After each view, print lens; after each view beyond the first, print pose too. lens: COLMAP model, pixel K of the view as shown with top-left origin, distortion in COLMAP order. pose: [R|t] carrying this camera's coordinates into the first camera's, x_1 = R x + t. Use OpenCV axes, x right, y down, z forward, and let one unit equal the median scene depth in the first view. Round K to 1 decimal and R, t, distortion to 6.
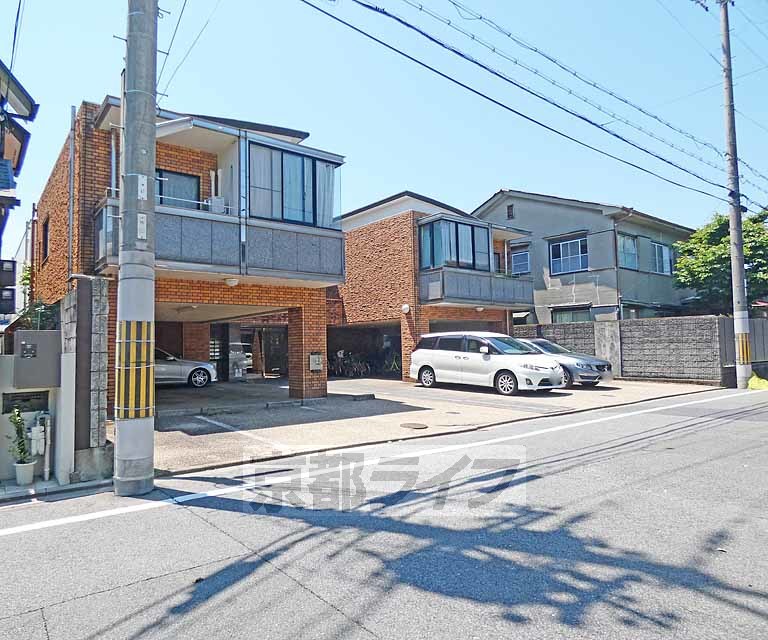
lens RADIAL K [[526.5, 0, 384.0], [0, 526.5, 320.0], [0, 0, 1]] dist [-0.085056, 0.000179]
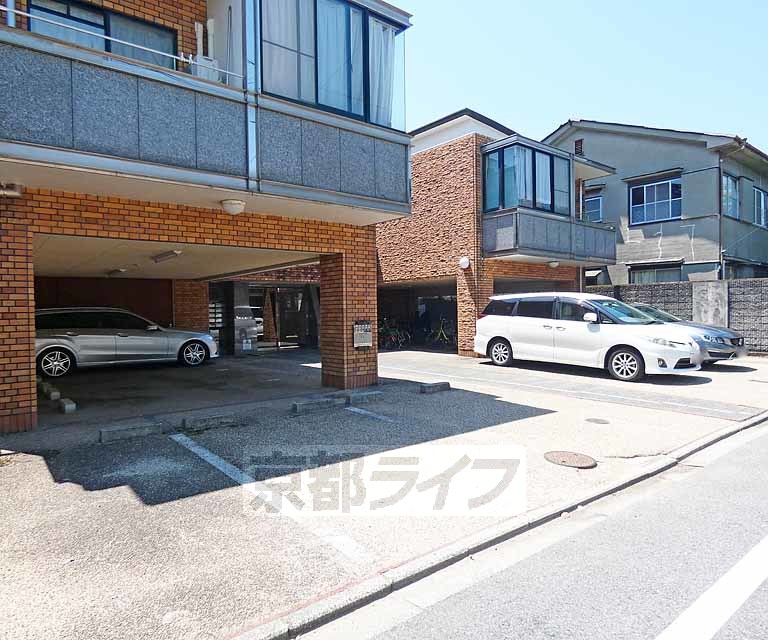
lens RADIAL K [[518.2, 0, 412.8], [0, 518.2, 321.0], [0, 0, 1]] dist [-0.048941, -0.000530]
pose [[0.999183, 0.002243, 0.040359, -0.069188], [-0.005156, 0.997375, 0.072221, 0.009969], [-0.040091, -0.072370, 0.996572, 0.250453]]
